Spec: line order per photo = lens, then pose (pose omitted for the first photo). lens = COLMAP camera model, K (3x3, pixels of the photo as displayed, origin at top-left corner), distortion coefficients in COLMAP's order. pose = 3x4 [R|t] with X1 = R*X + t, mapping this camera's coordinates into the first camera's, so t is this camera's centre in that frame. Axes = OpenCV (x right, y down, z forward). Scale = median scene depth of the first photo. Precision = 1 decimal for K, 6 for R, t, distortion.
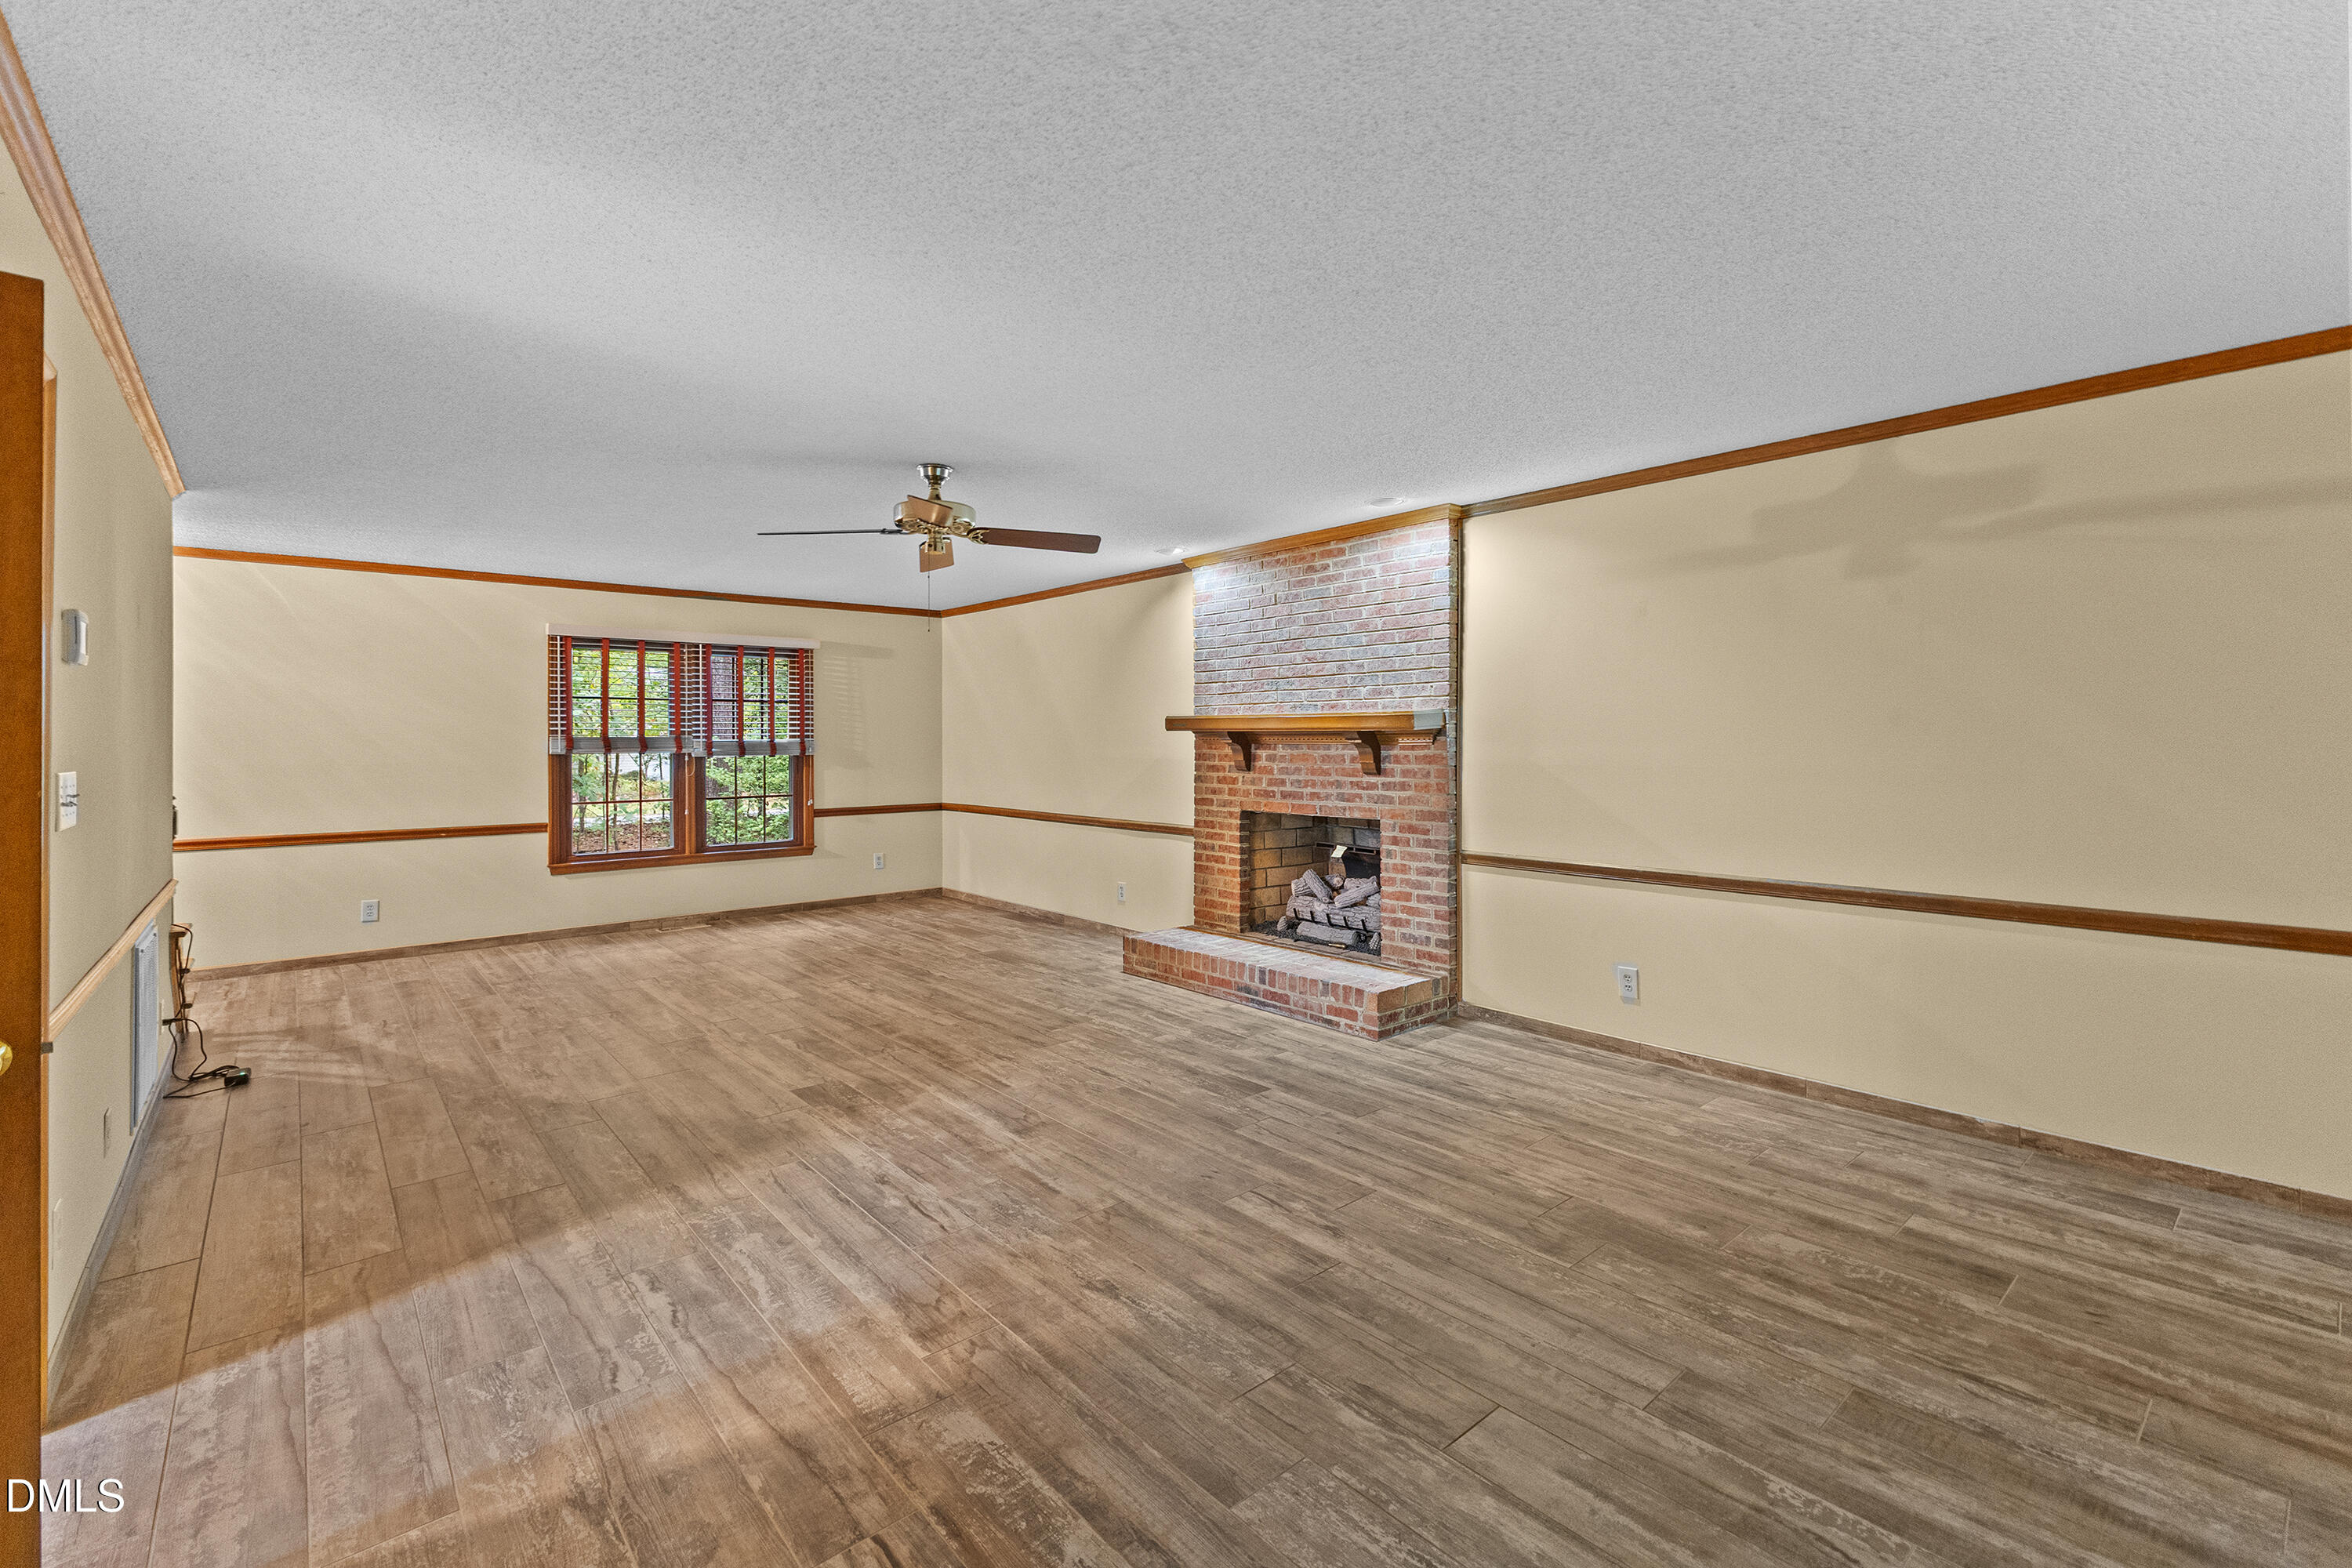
lens RADIAL K [[1015.7, 0, 1172.8], [0, 1015.7, 748.9], [0, 0, 1]] dist [0.012166, -0.002521]
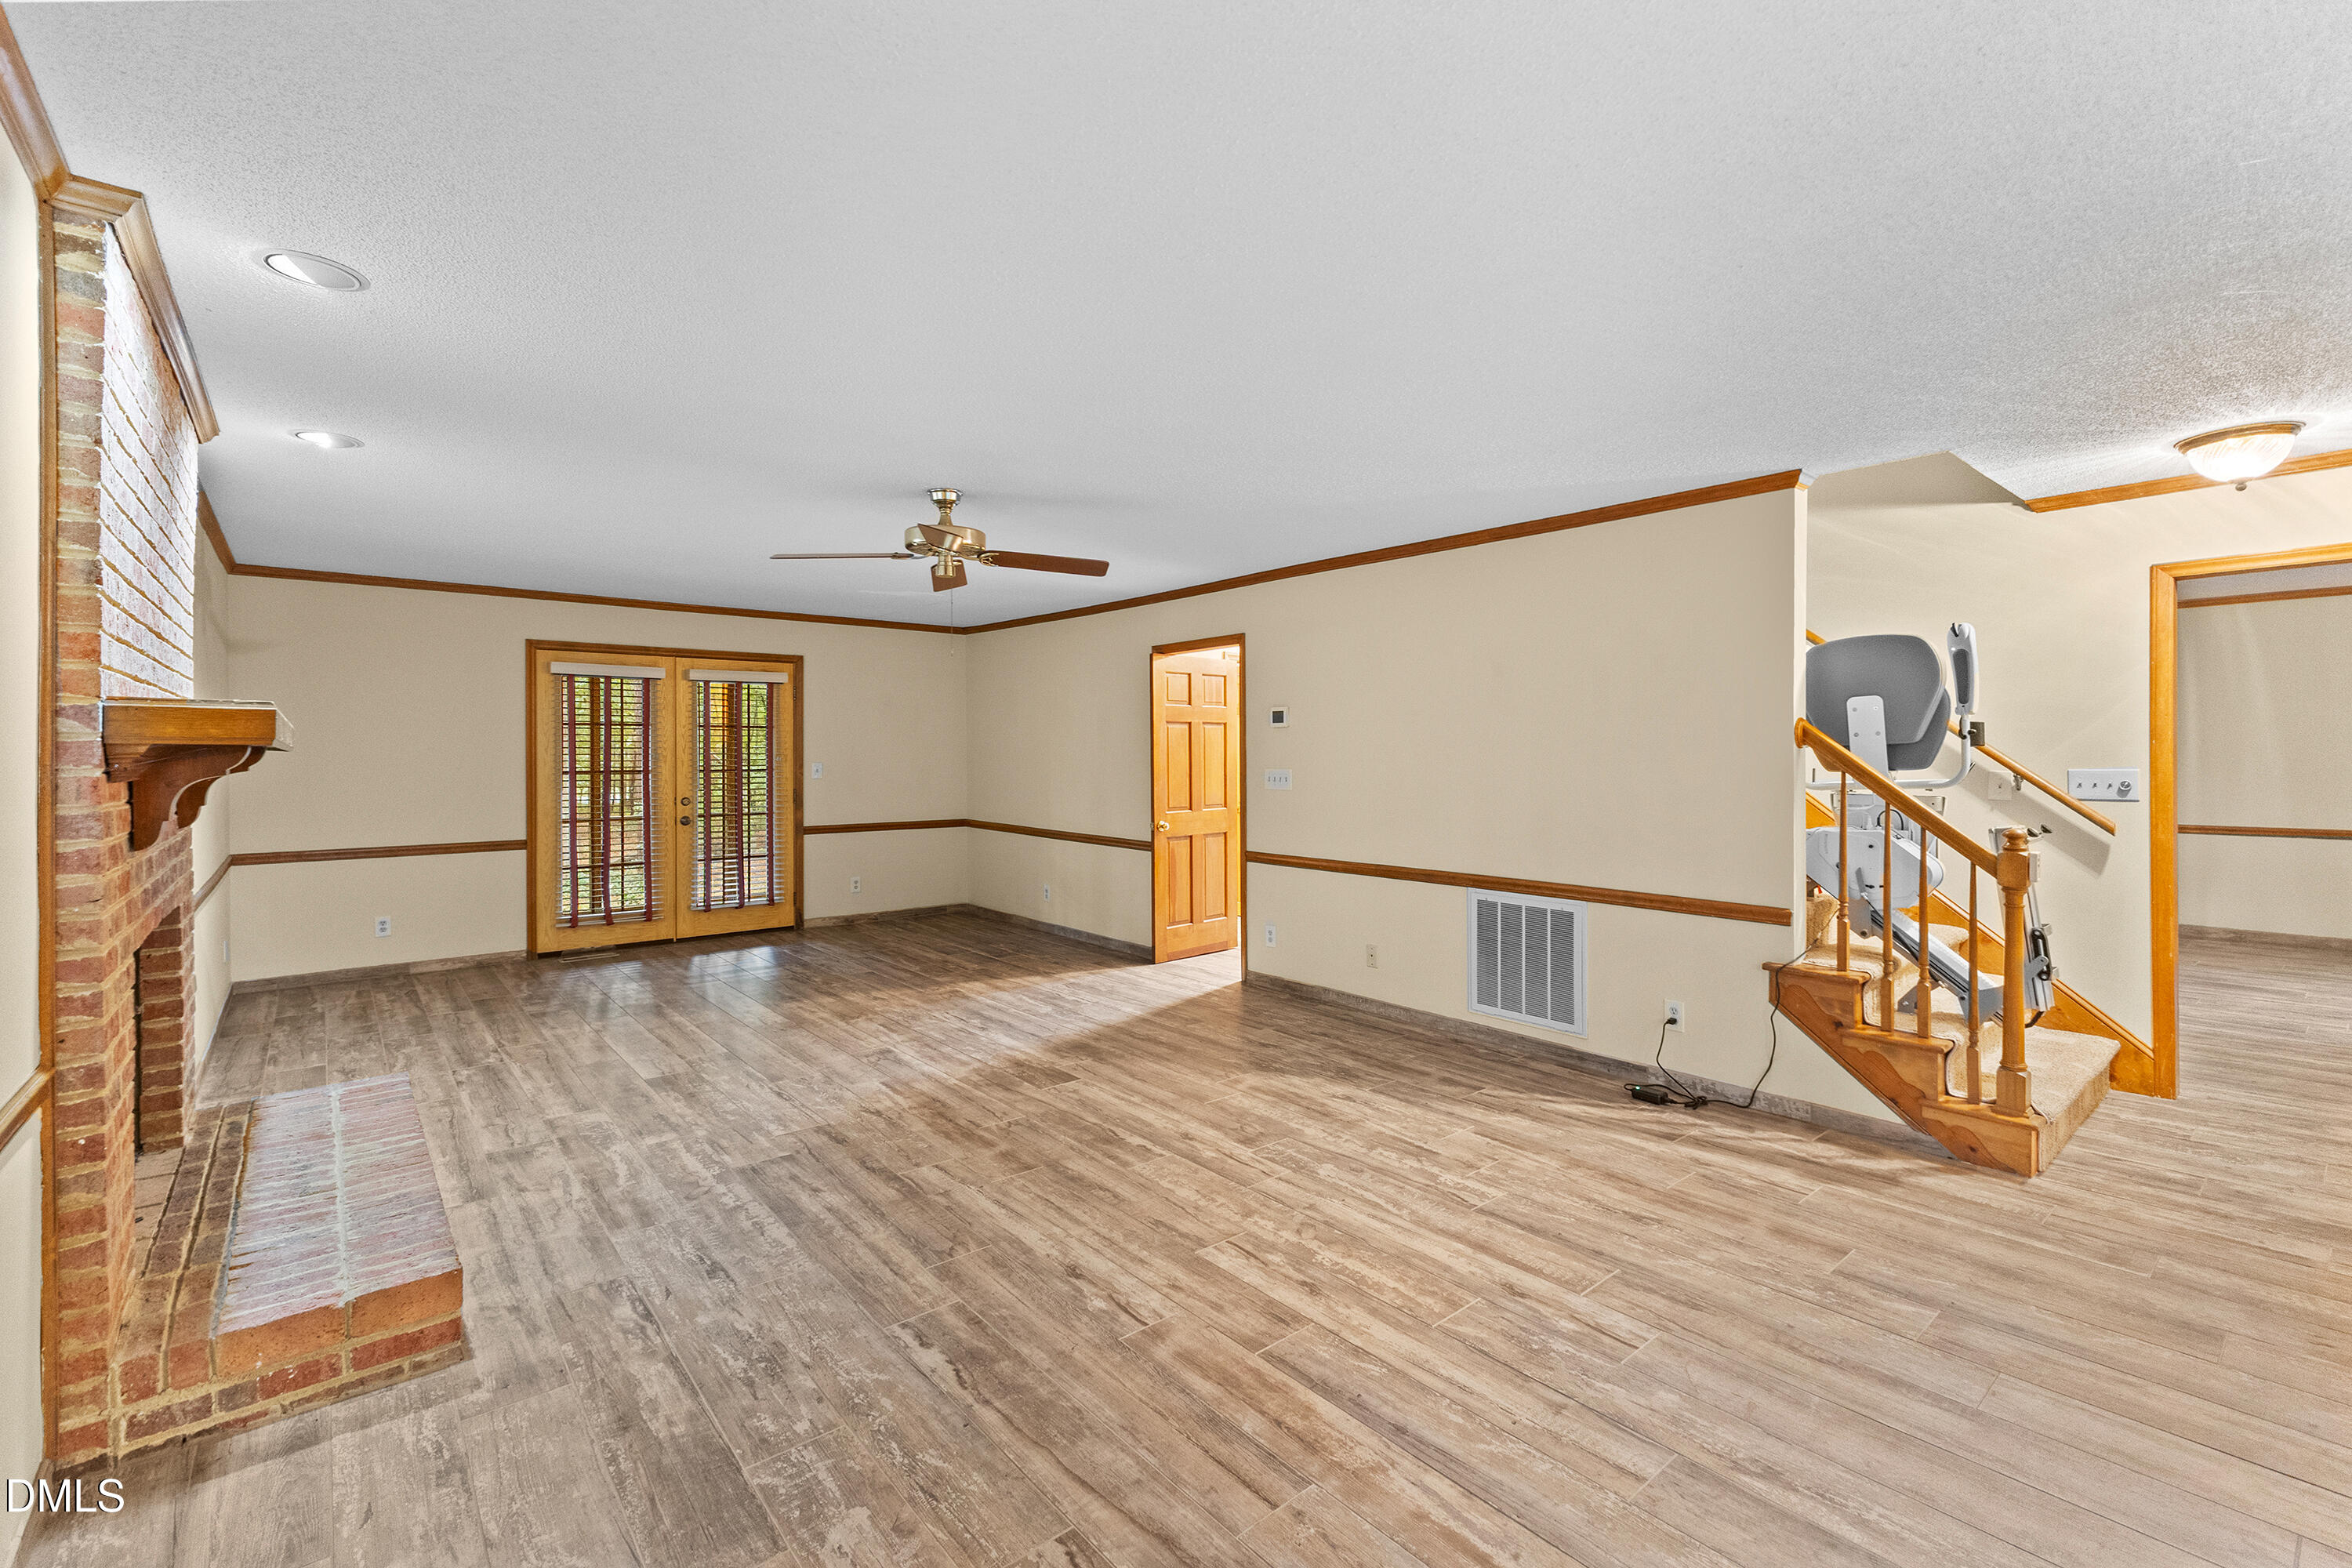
lens RADIAL K [[1015.7, 0, 1184.9], [0, 1015.7, 772.5], [0, 0, 1]] dist [0.012166, -0.002521]
pose [[-0.999930, 0.006864, 0.009586, -0.455252], [0.007125, 0.999600, 0.027361, -0.022065], [-0.009395, 0.027428, -0.999580, 1.898172]]
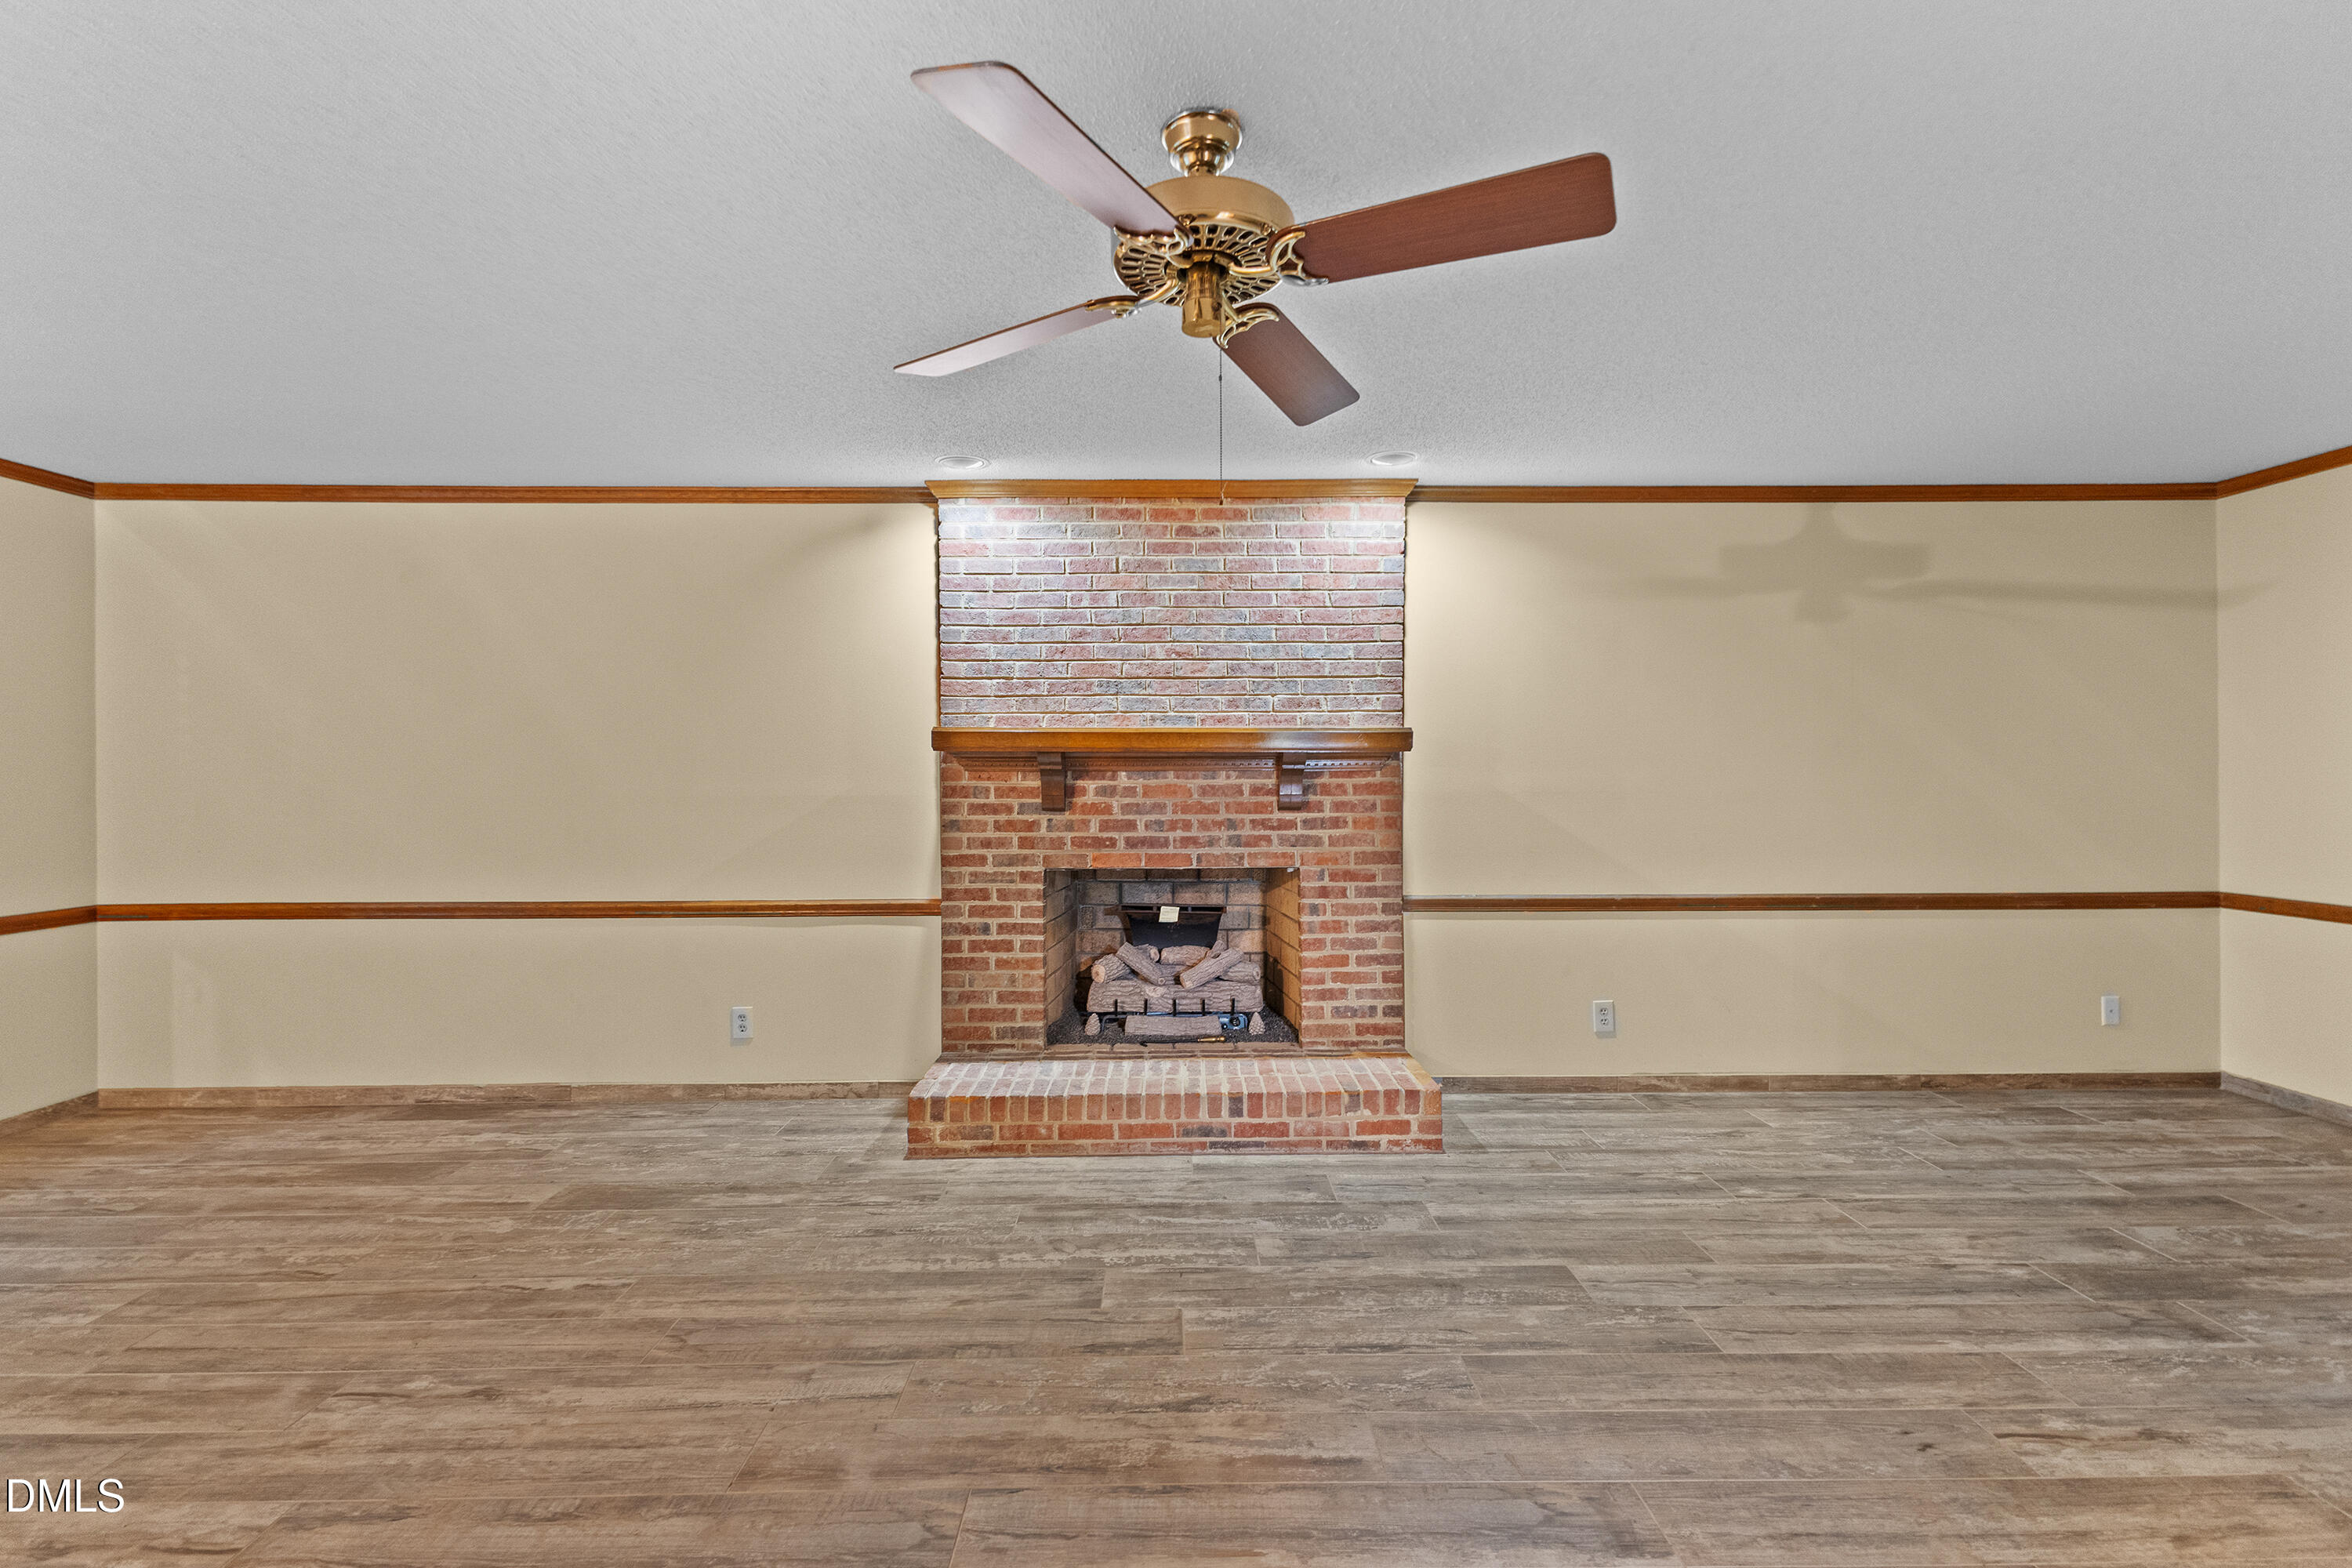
lens RADIAL K [[1015.7, 0, 1175.8], [0, 1015.7, 774.6], [0, 0, 1]] dist [0.012166, -0.002521]
pose [[0.643634, -0.002426, 0.765330, -0.546365], [0.008885, 0.999951, -0.004303, 0.001653], [-0.765282, 0.009570, 0.643624, 0.685867]]
